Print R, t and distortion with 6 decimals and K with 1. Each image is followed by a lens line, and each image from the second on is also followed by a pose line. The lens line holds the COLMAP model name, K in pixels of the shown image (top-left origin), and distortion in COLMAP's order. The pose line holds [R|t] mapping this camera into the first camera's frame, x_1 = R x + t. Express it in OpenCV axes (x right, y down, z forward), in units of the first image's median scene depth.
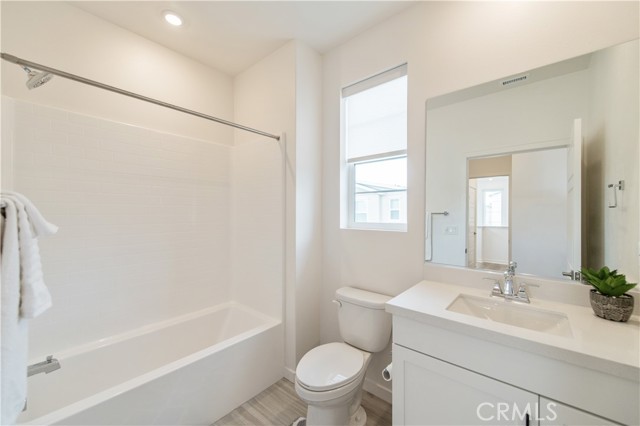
lens RADIAL K [[251.1, 0, 319.4], [0, 251.1, 213.6], [0, 0, 1]] dist [0.009043, -0.000007]
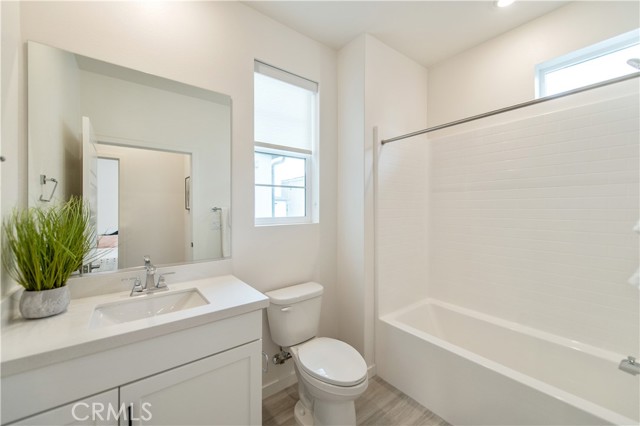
lens RADIAL K [[251.1, 0, 319.4], [0, 251.1, 213.6], [0, 0, 1]] dist [0.009043, -0.000007]
pose [[0.207814, -0.010061, 0.978117, -0.695050], [-0.001895, 0.999941, 0.010688, 0.010347], [-0.978167, -0.004075, 0.207783, 0.615457]]
